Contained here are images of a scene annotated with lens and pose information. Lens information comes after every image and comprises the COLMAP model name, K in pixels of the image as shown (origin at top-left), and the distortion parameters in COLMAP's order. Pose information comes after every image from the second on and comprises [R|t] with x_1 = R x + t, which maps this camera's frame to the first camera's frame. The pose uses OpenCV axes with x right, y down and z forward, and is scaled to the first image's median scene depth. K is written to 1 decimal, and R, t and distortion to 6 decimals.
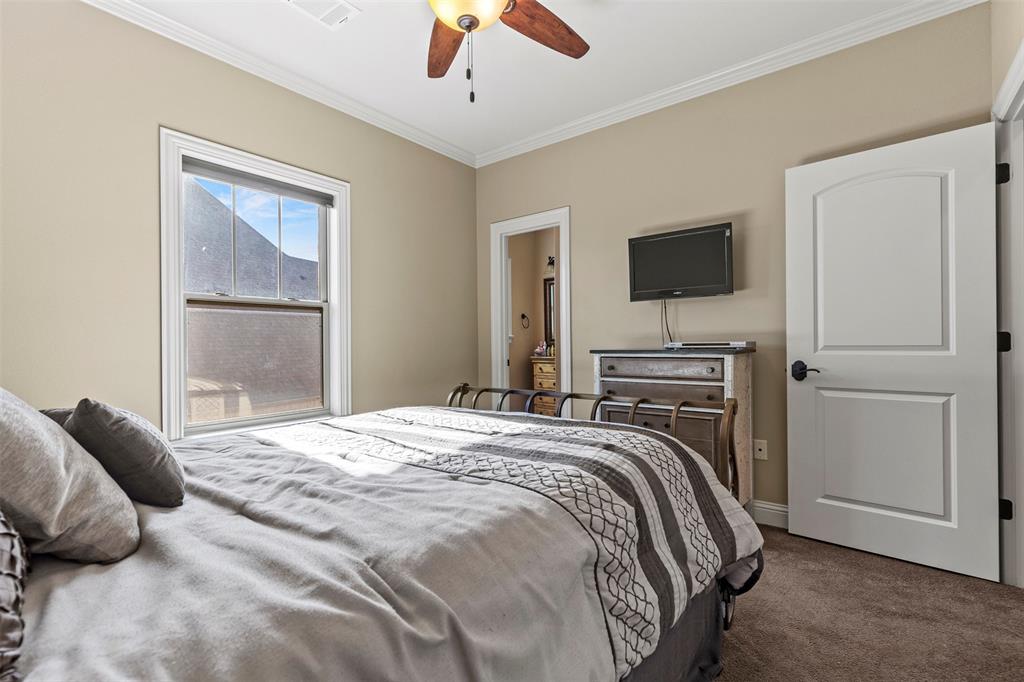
lens RADIAL K [[467.4, 0, 510.0], [0, 467.4, 341.4], [0, 0, 1]] dist [0.000055, 0.000000]
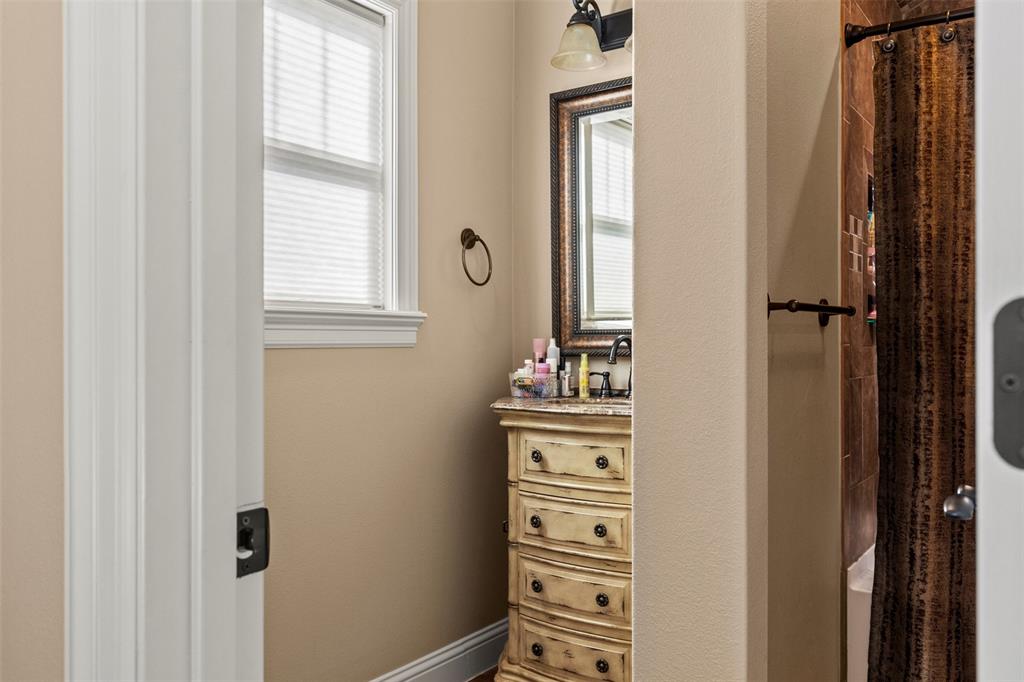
lens RADIAL K [[819.8, 0, 513.0], [0, 819.8, 343.0], [0, 0, 1]] dist [0.000204, 0.000015]
pose [[0.998657, 0.007111, 0.051322, 0.030333], [-0.006967, 0.999971, -0.002986, 0.003573], [-0.051342, 0.002624, 0.998678, 0.565694]]
